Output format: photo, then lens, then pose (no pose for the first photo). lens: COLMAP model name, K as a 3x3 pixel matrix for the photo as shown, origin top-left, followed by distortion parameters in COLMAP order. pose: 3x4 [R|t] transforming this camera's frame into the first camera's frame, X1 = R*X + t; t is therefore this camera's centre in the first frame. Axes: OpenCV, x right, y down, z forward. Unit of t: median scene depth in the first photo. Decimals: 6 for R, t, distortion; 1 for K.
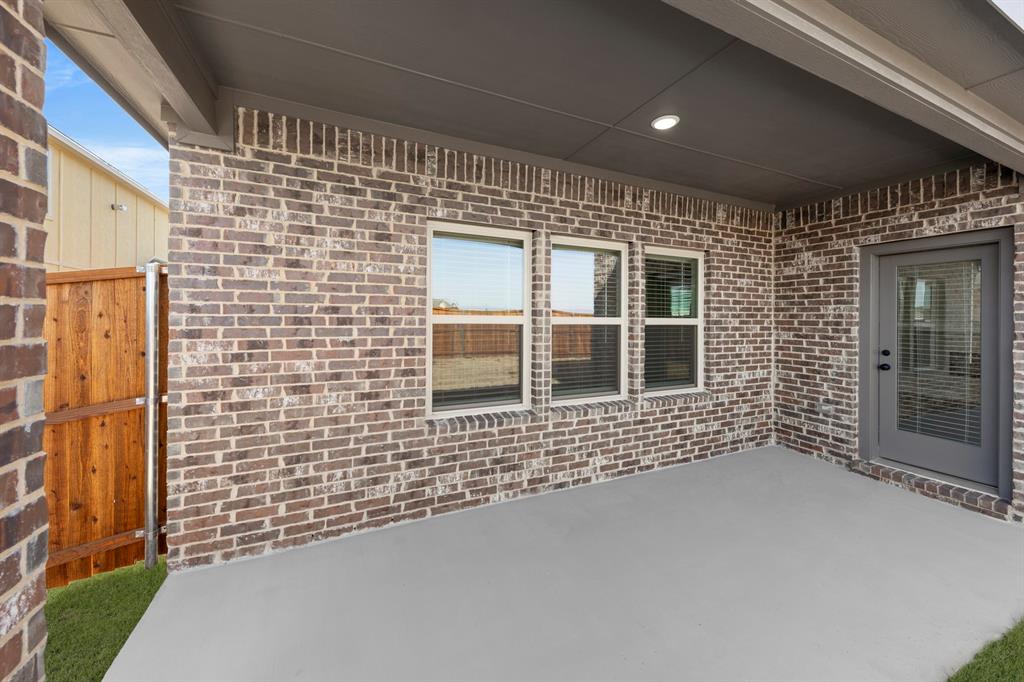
lens RADIAL K [[361.3, 0, 506.5], [0, 361.3, 317.1], [0, 0, 1]] dist [-0.001448, 0.000136]
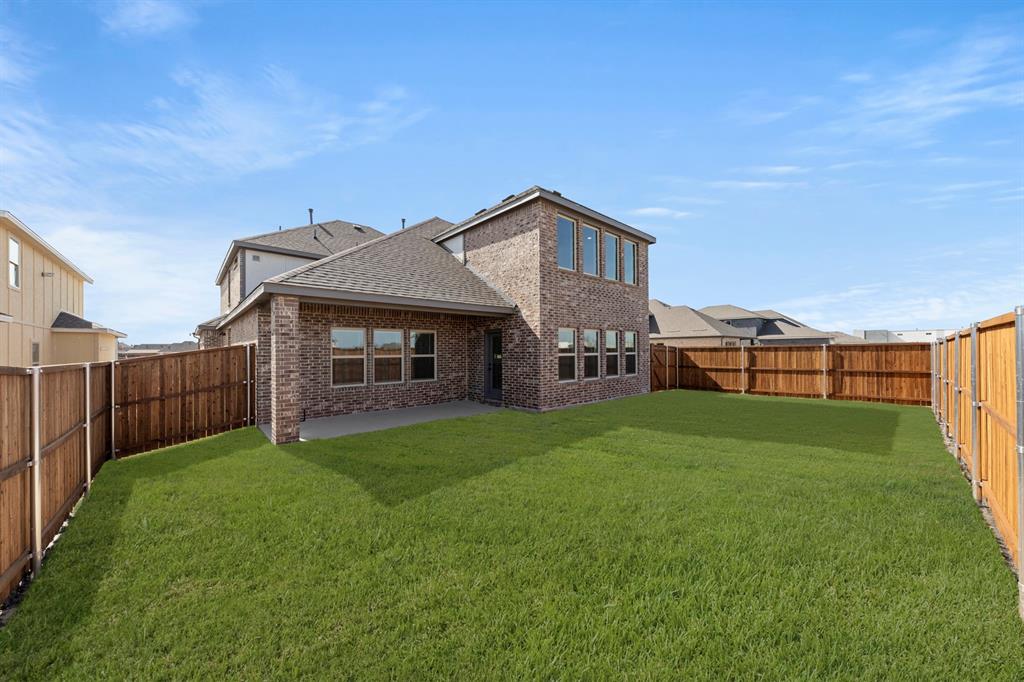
lens RADIAL K [[361.3, 0, 506.9], [0, 361.3, 344.4], [0, 0, 1]] dist [-0.001448, 0.000136]
pose [[0.950486, -0.011418, 0.310558, 0.228529], [0.015197, 0.999837, -0.009749, -0.043537], [-0.310396, 0.013985, 0.950504, -2.103225]]
